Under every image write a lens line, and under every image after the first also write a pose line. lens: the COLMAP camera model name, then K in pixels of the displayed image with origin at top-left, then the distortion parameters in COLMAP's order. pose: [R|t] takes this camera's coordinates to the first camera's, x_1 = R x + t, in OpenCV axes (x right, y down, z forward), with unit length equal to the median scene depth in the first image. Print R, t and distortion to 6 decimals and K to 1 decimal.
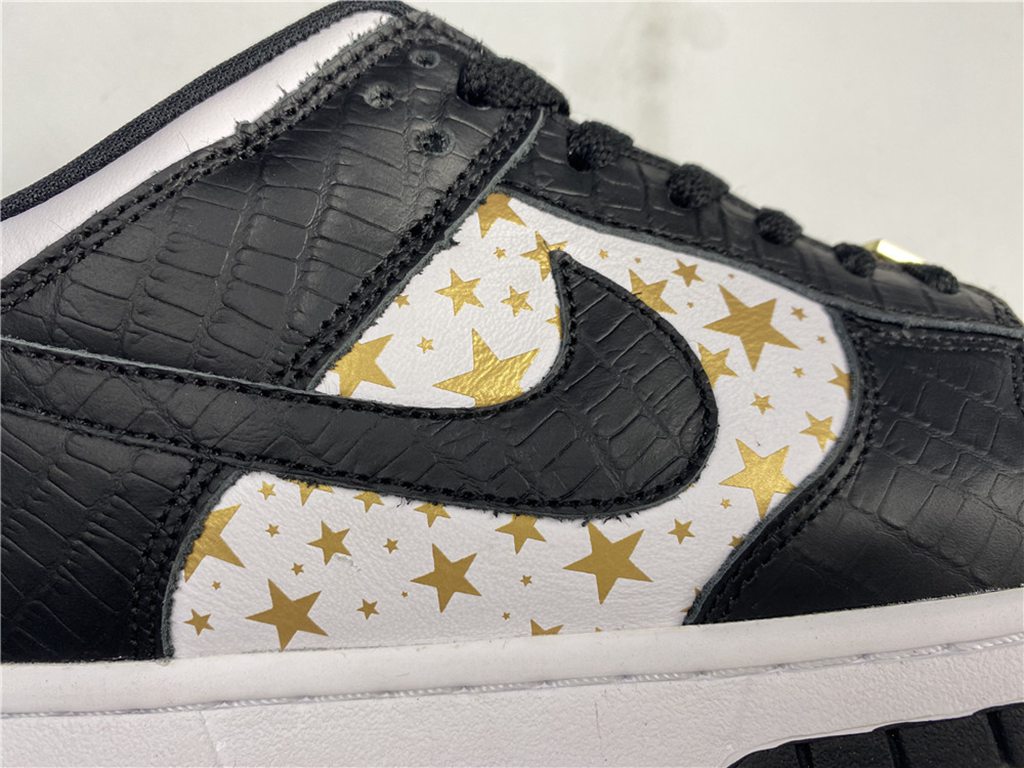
lens RADIAL K [[812.7, 0, 512.0], [0, 812.7, 384.0], [0, 0, 1]] dist [-0.011934, 0.004711]
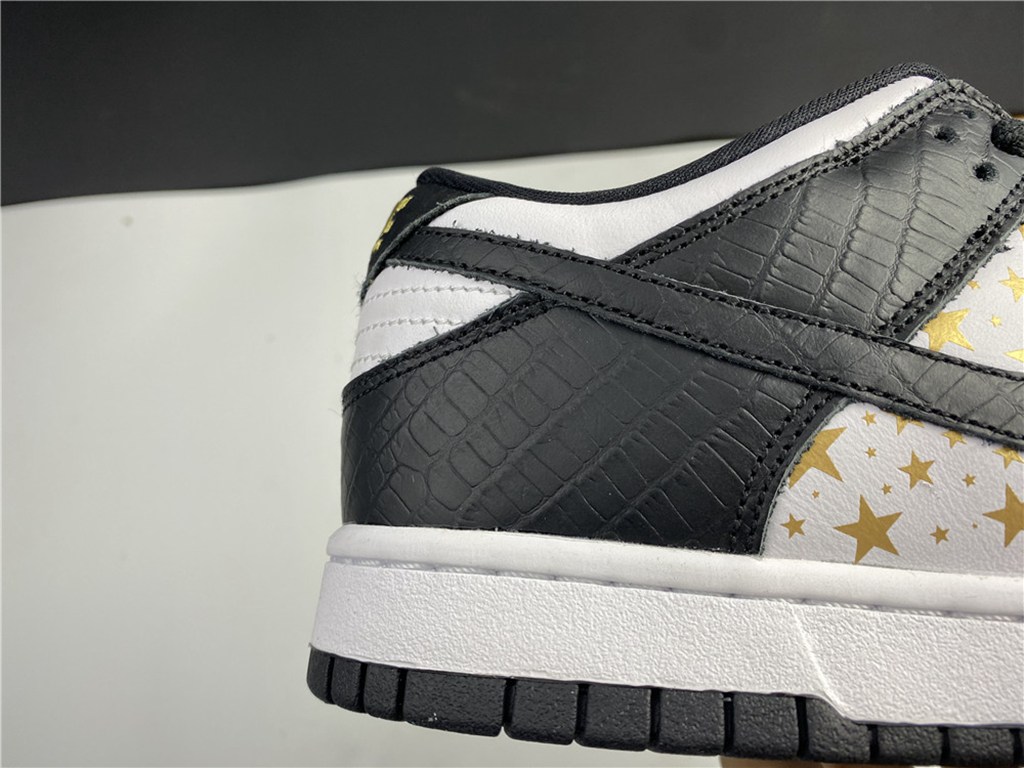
lens RADIAL K [[812.7, 0, 512.0], [0, 812.7, 384.0], [0, 0, 1]] dist [-0.011934, 0.004711]
pose [[0.986985, 0.112188, -0.115214, -0.675678], [-0.131923, 0.974566, -0.181155, 0.360259], [0.091961, 0.193996, 0.976682, -0.223812]]
